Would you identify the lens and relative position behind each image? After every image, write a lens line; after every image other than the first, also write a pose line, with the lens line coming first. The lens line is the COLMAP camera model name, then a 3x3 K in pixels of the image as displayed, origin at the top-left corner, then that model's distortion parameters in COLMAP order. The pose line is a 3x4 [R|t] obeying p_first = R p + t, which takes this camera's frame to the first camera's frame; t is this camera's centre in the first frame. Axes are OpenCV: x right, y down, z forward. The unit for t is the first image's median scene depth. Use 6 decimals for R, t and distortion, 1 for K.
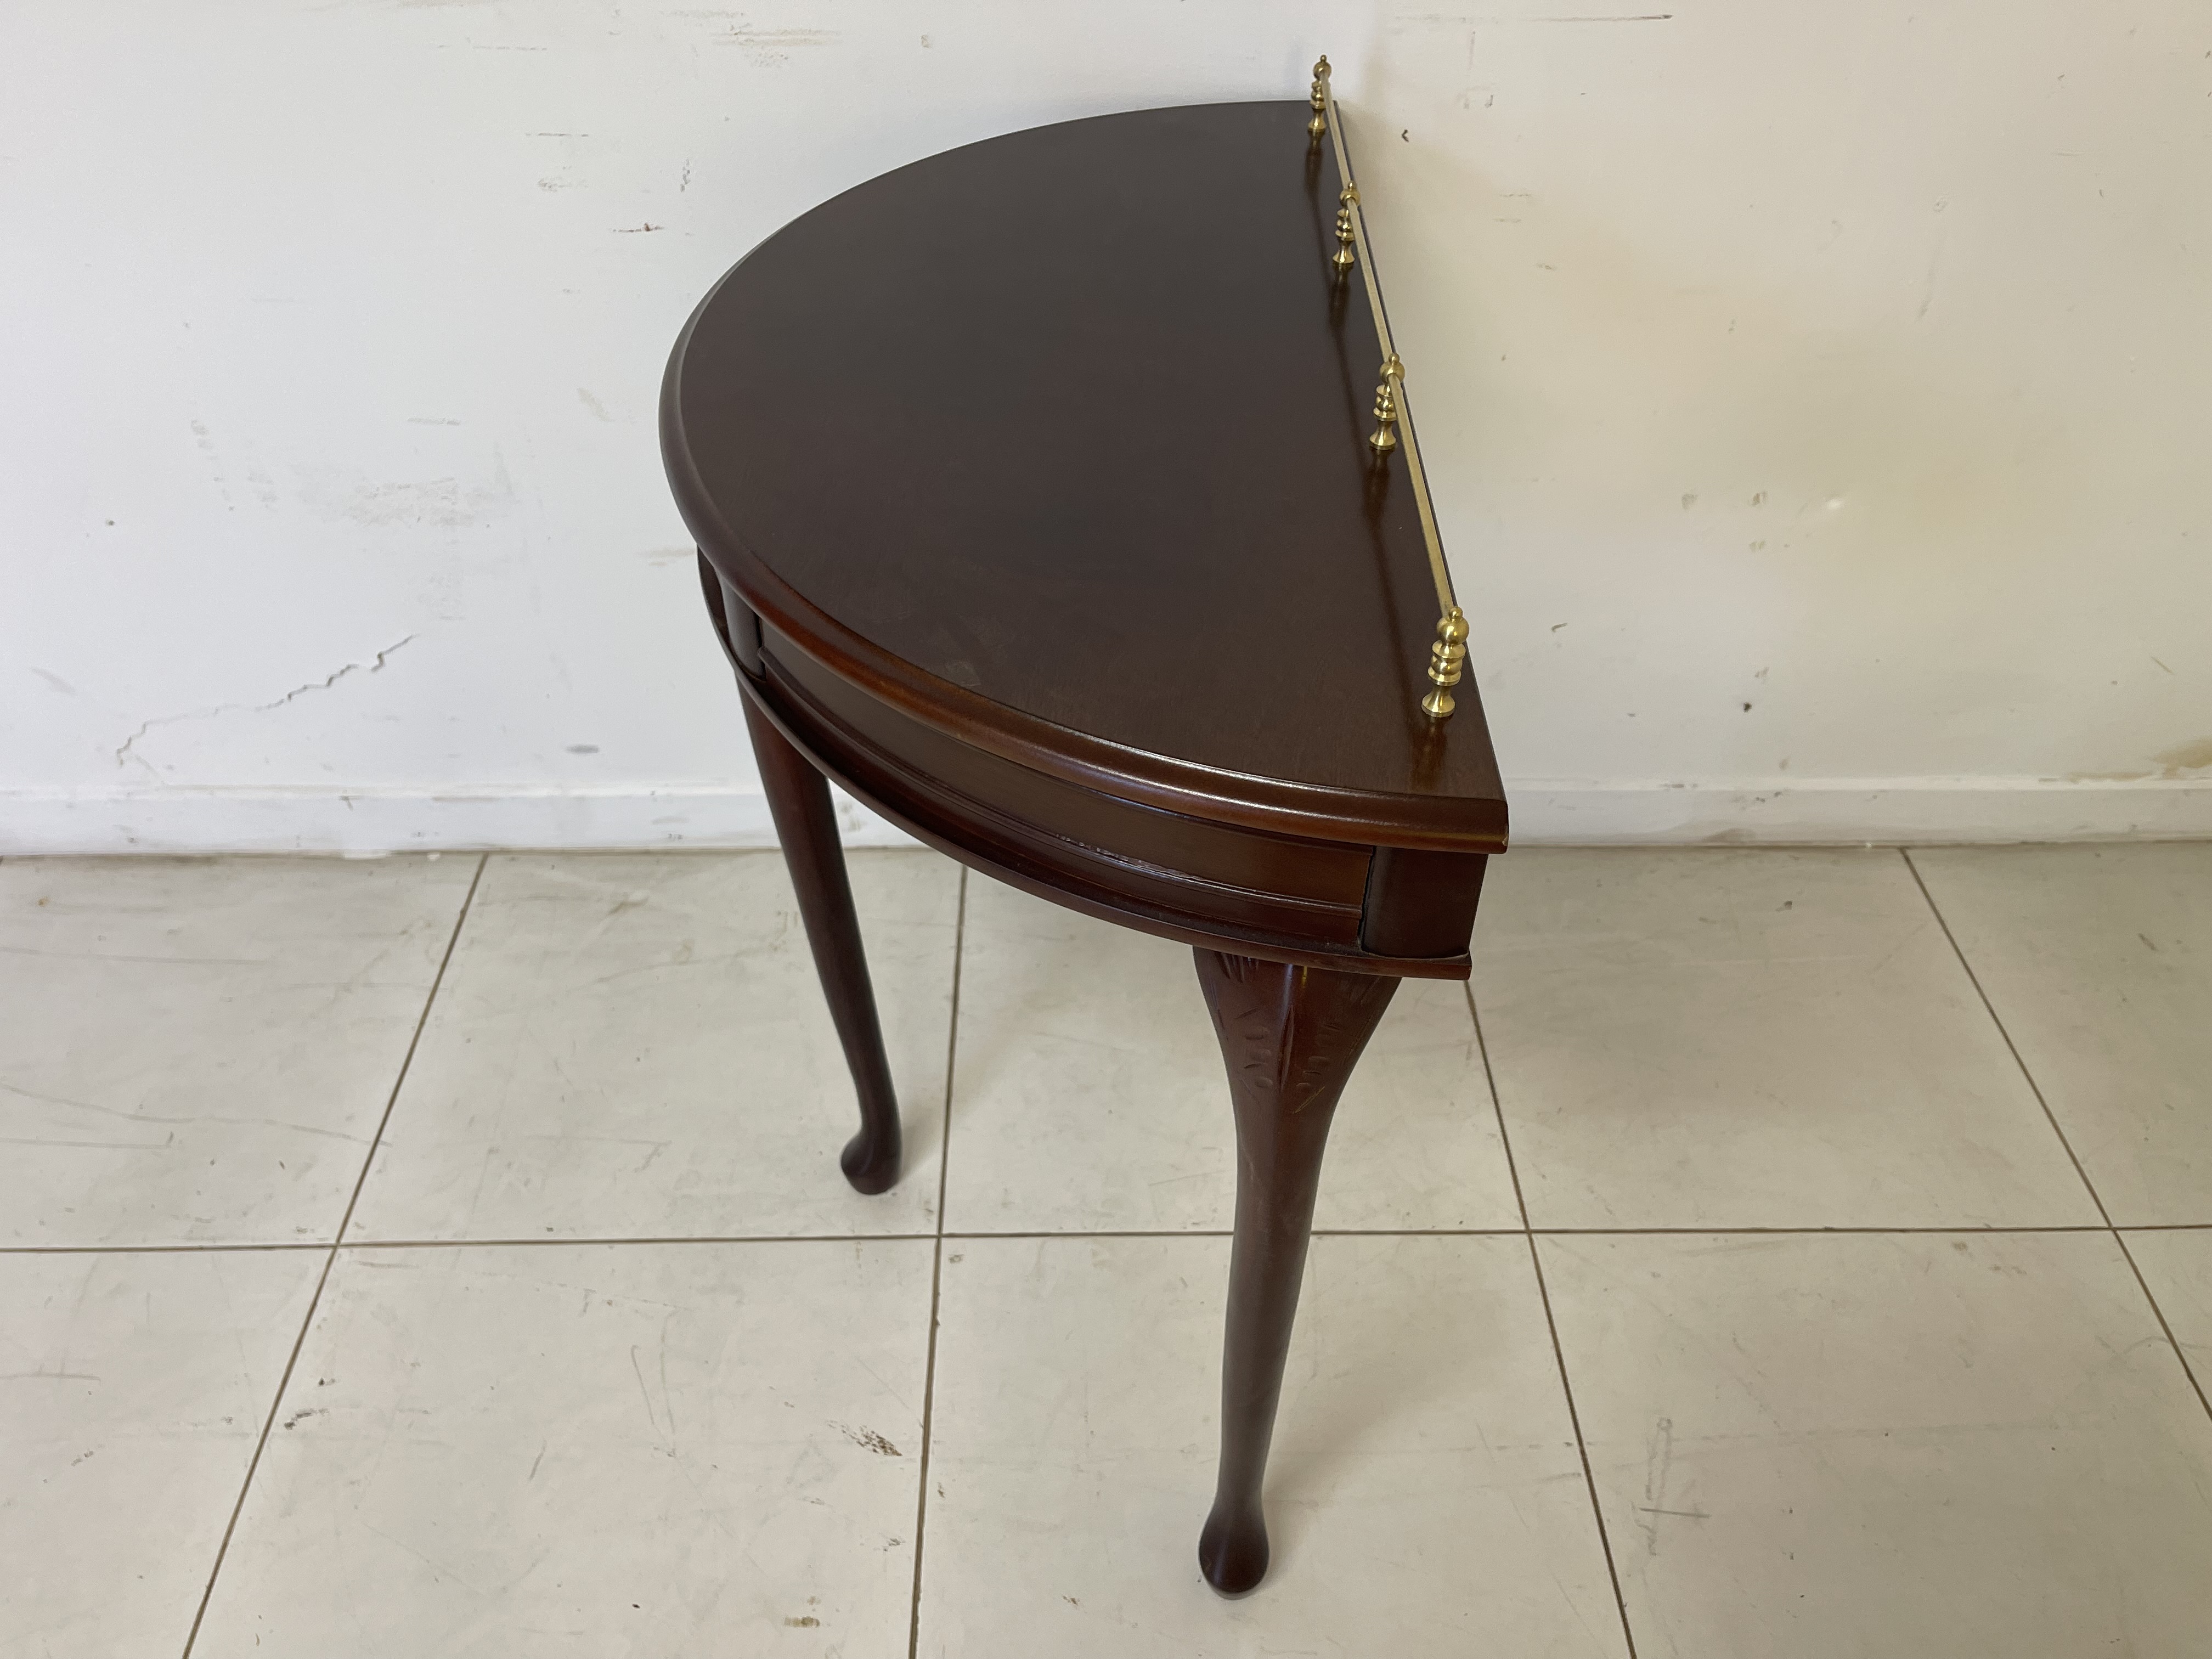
lens RADIAL K [[1662.8, 0, 1107.0], [0, 1662.8, 846.1], [0, 0, 1]] dist [0.031785, -0.033842]
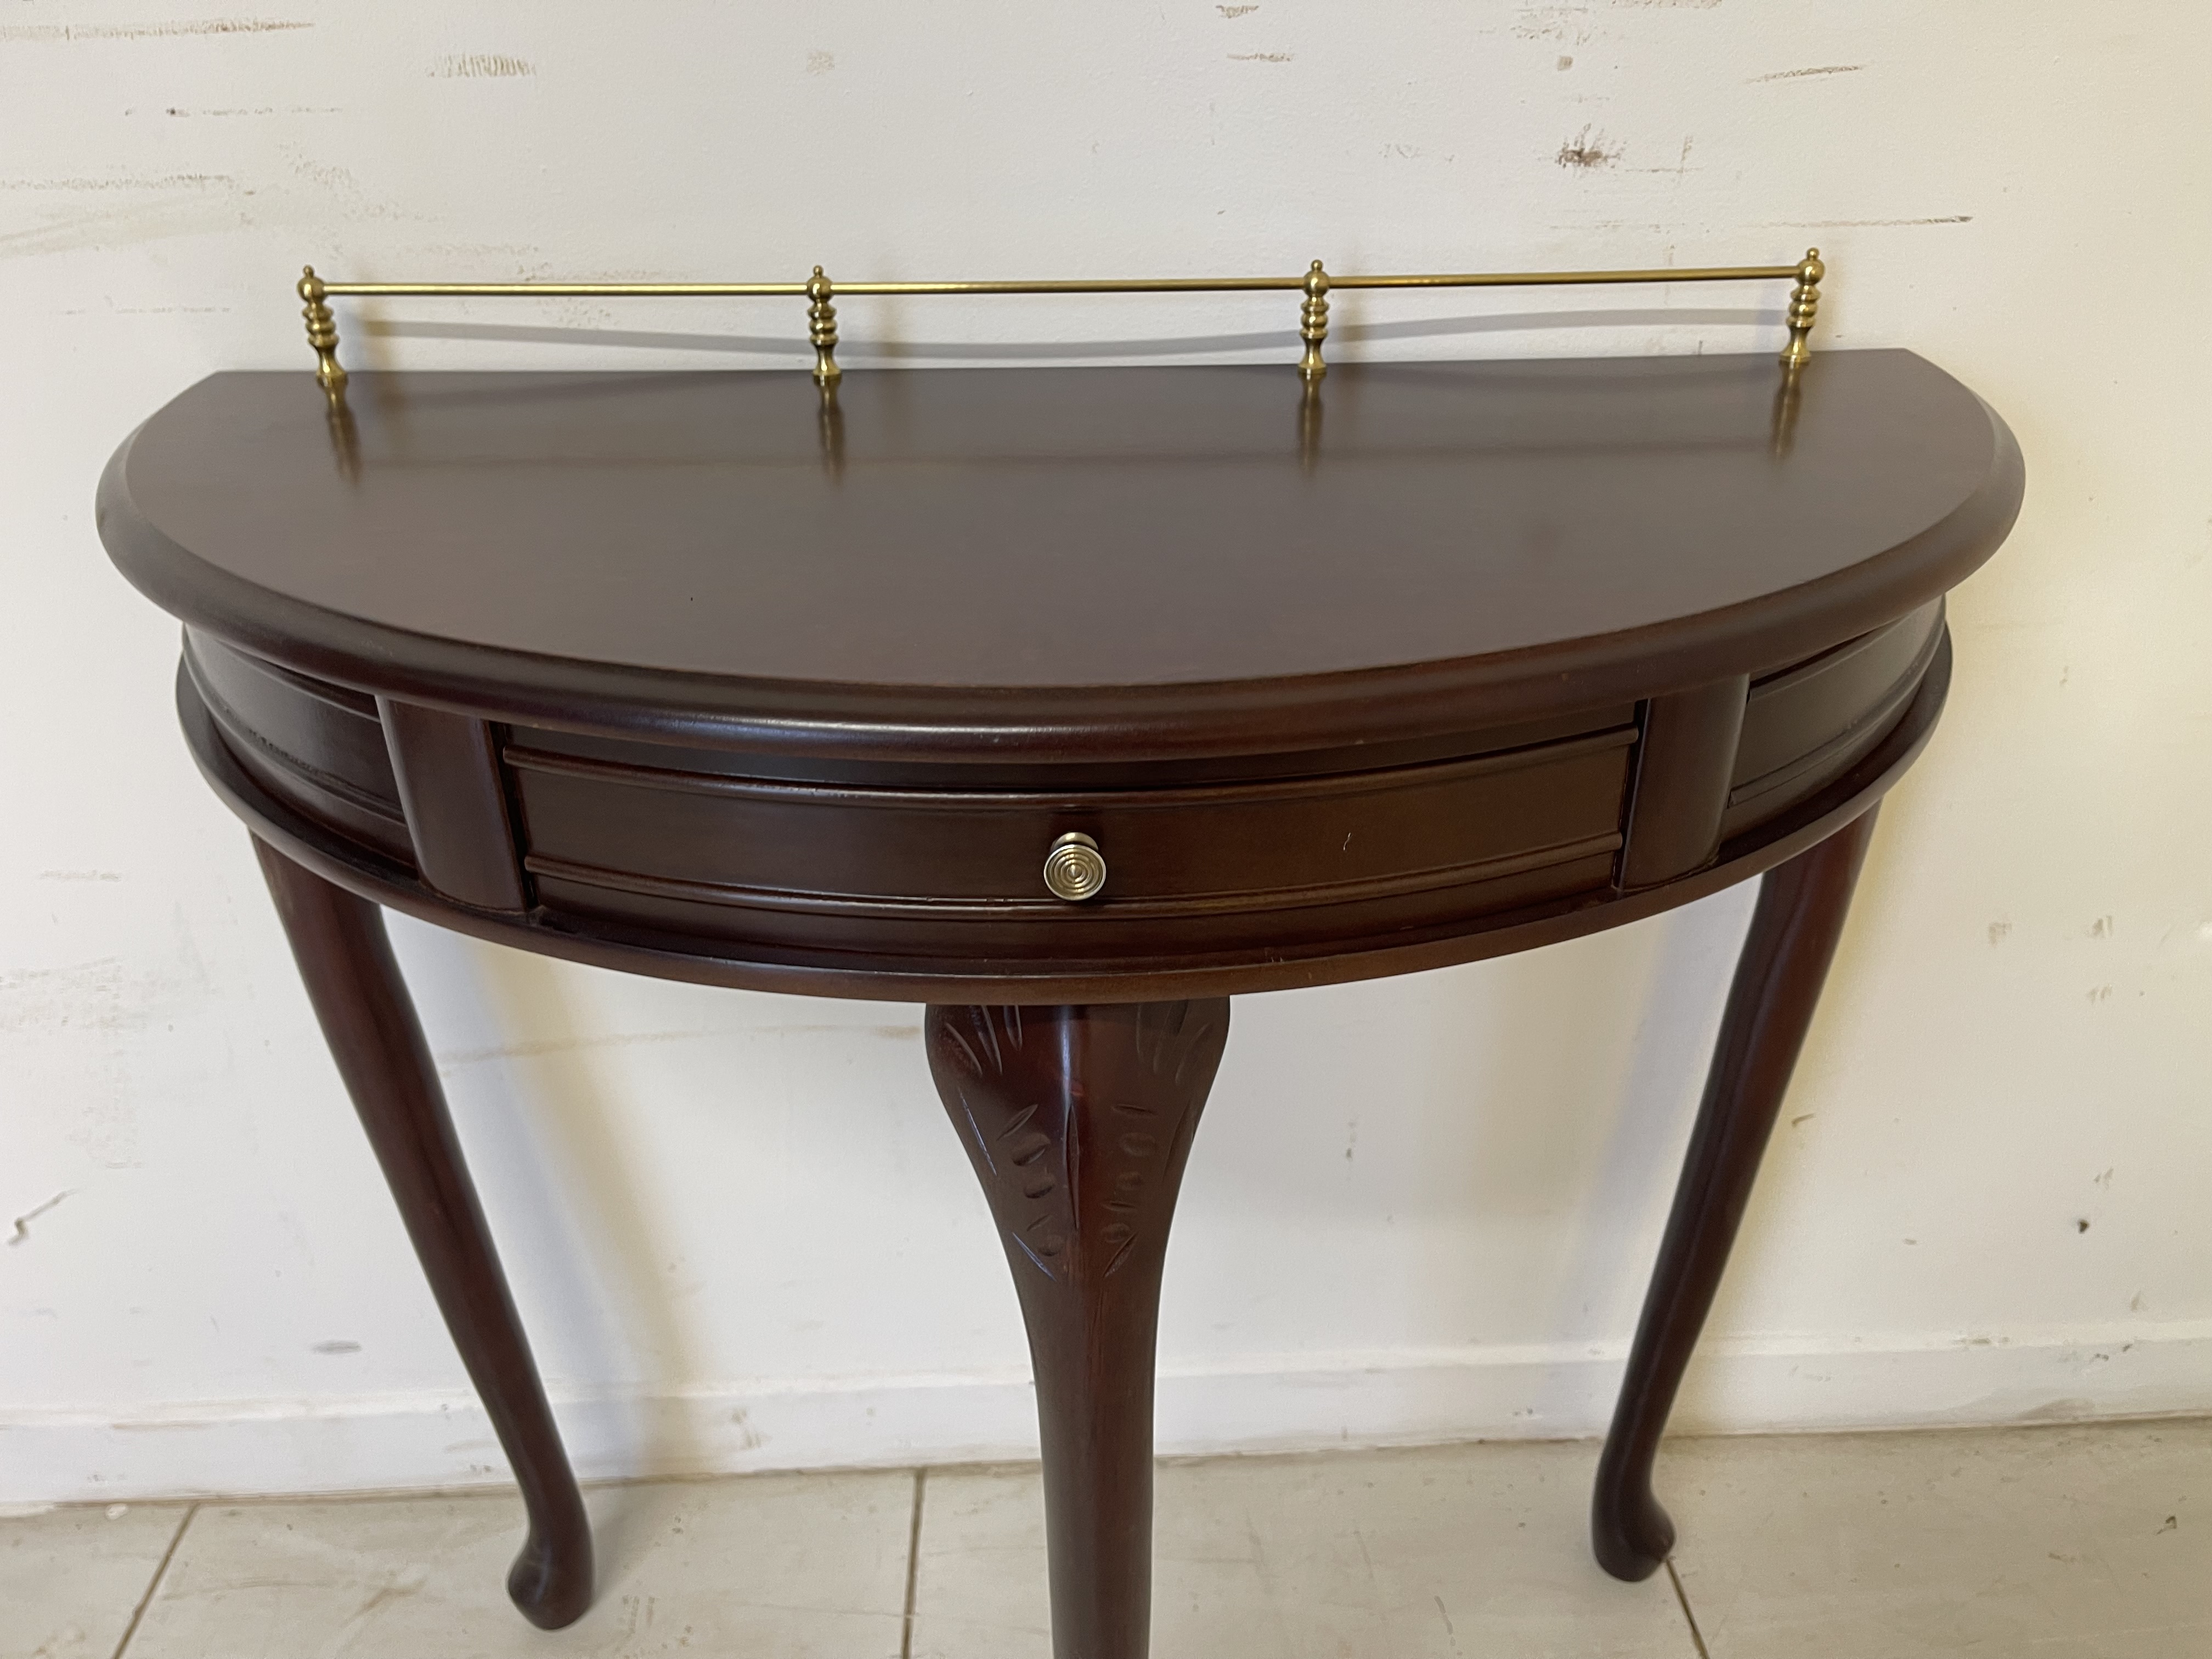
lens RADIAL K [[1659.7, 0, 1119.7], [0, 1659.7, 858.6], [0, 0, 1]] dist [0.104764, -0.156605]
pose [[0.999488, -0.030307, 0.010251, -0.006268], [0.031863, 0.971819, -0.233564, -0.088749], [-0.002883, 0.233771, 0.972287, 0.338037]]
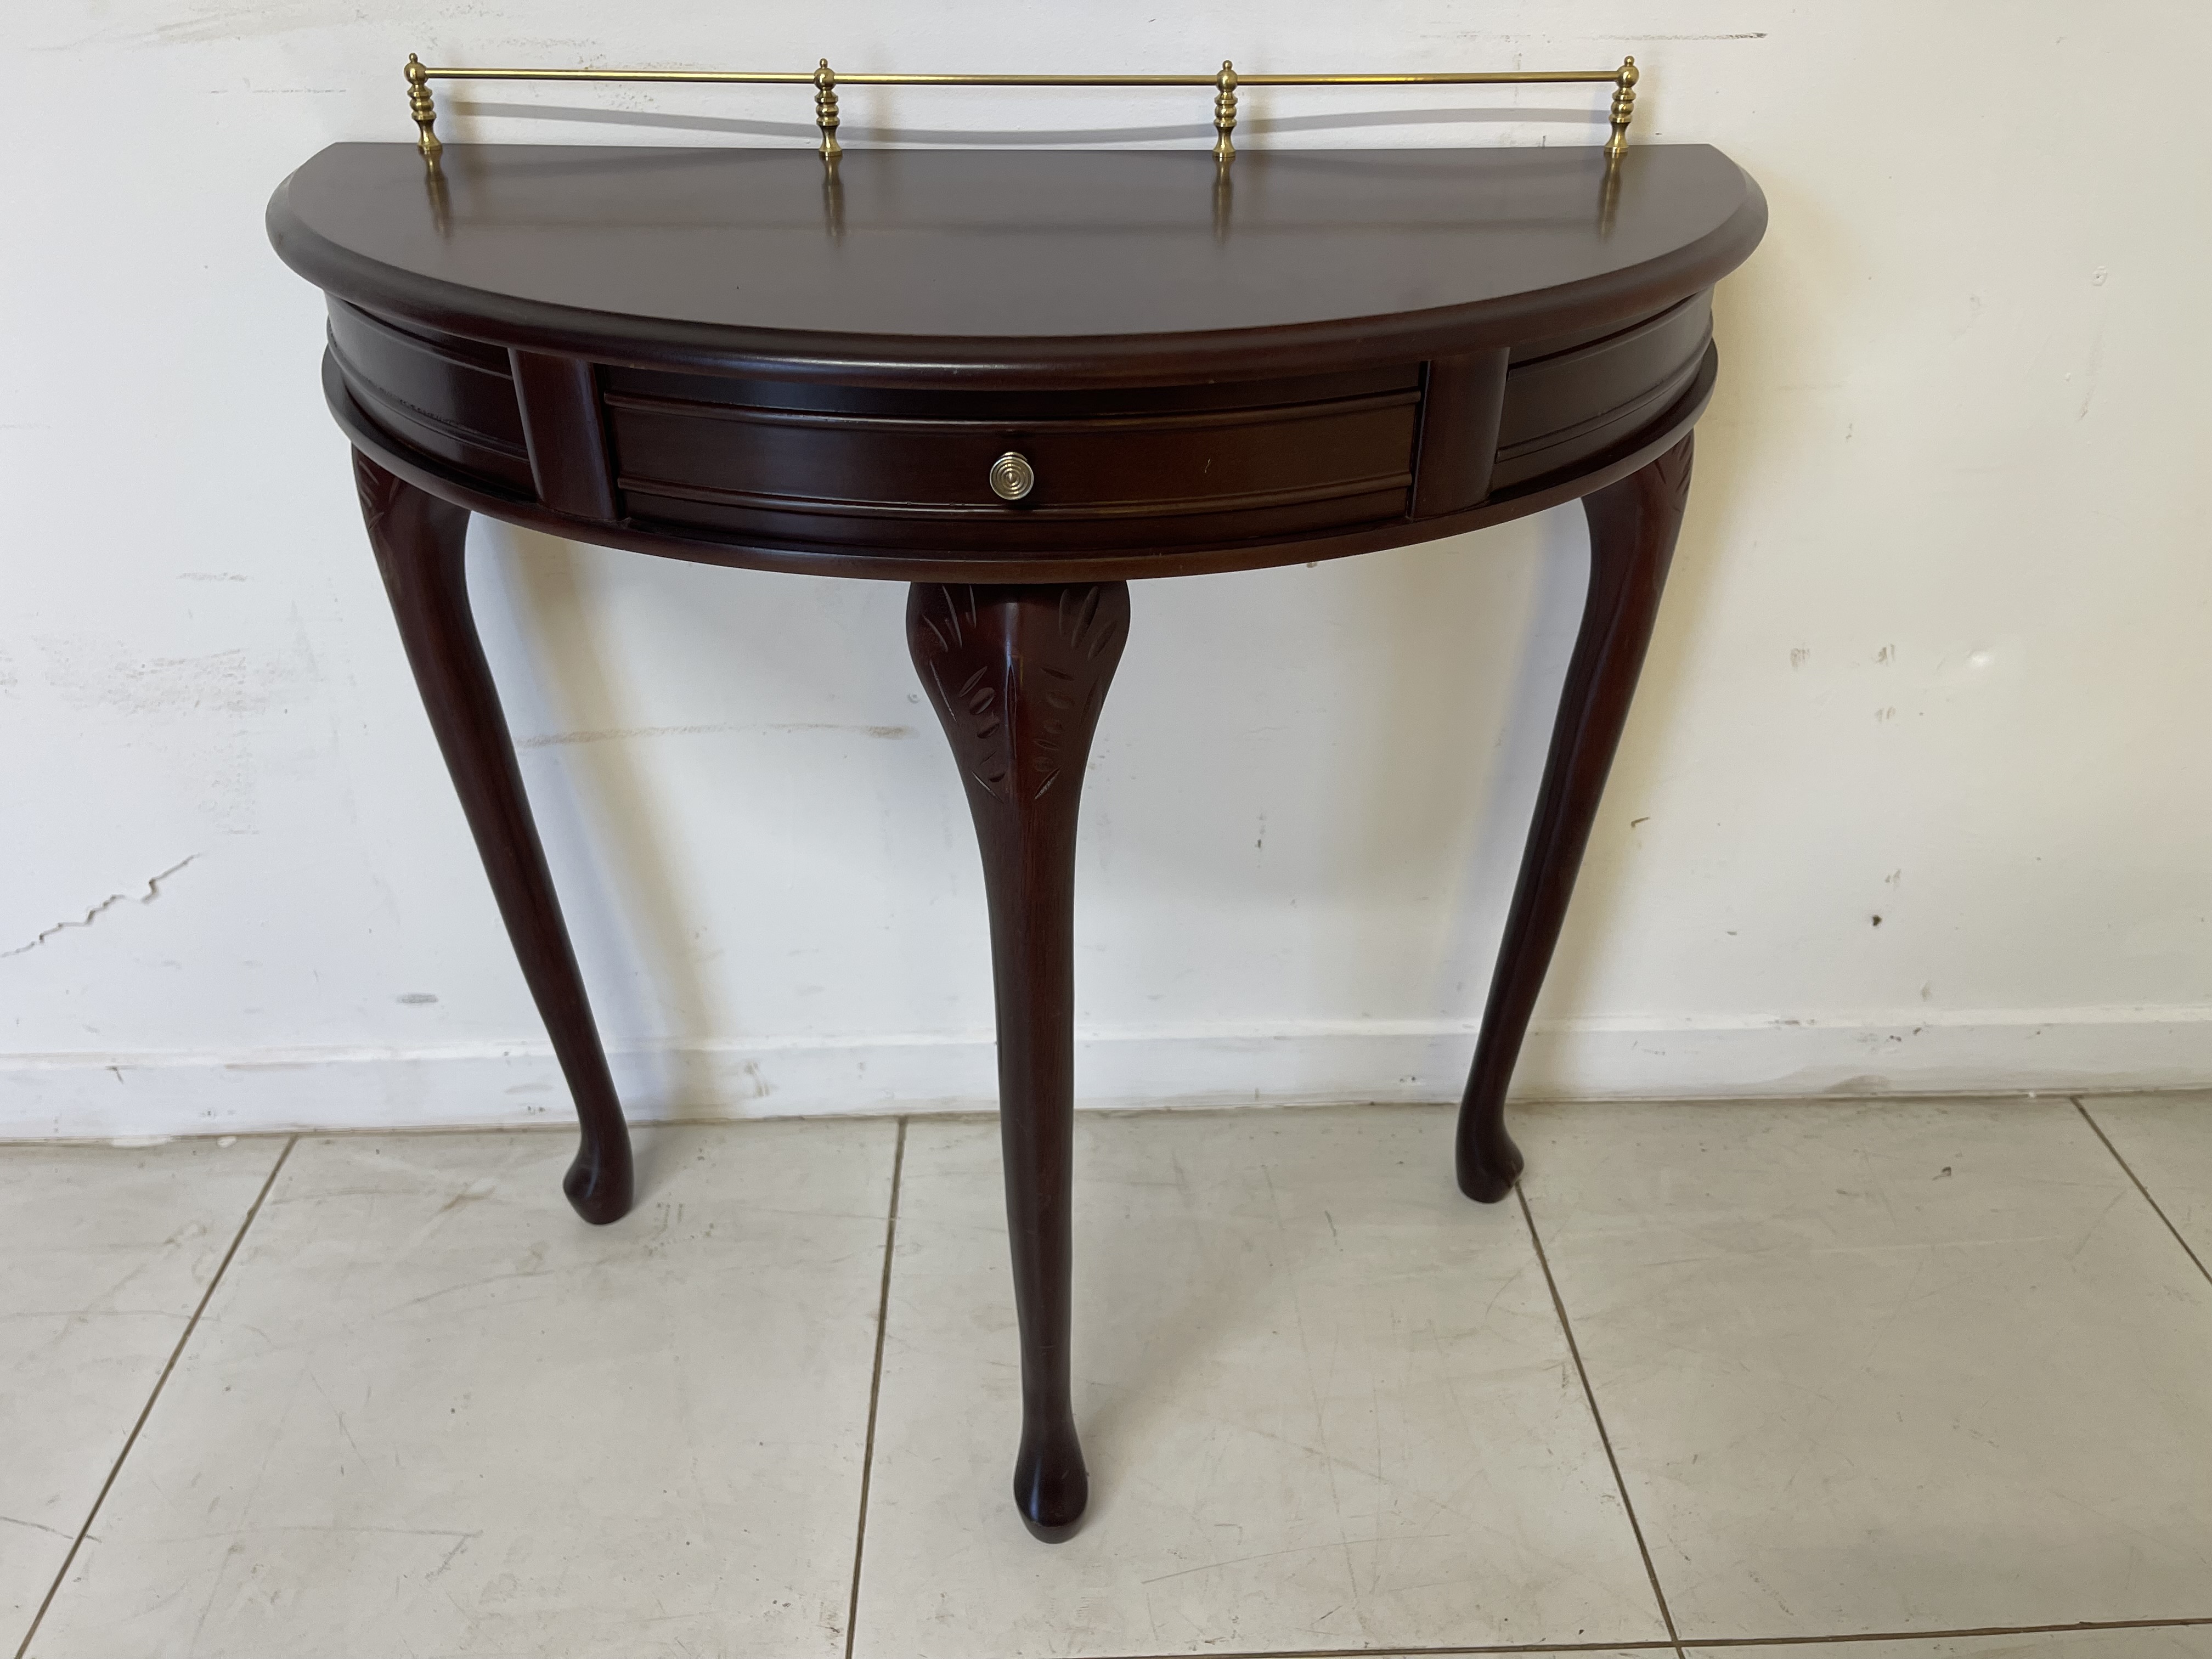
lens RADIAL K [[1660.8, 0, 1103.9], [0, 1660.8, 850.1], [0, 0, 1]] dist [0.066641, -0.092852]
pose [[0.999819, -0.016962, 0.008634, 0.007255], [0.018151, 0.986227, -0.164396, 0.009872], [-0.005727, 0.164523, 0.986357, 0.223192]]
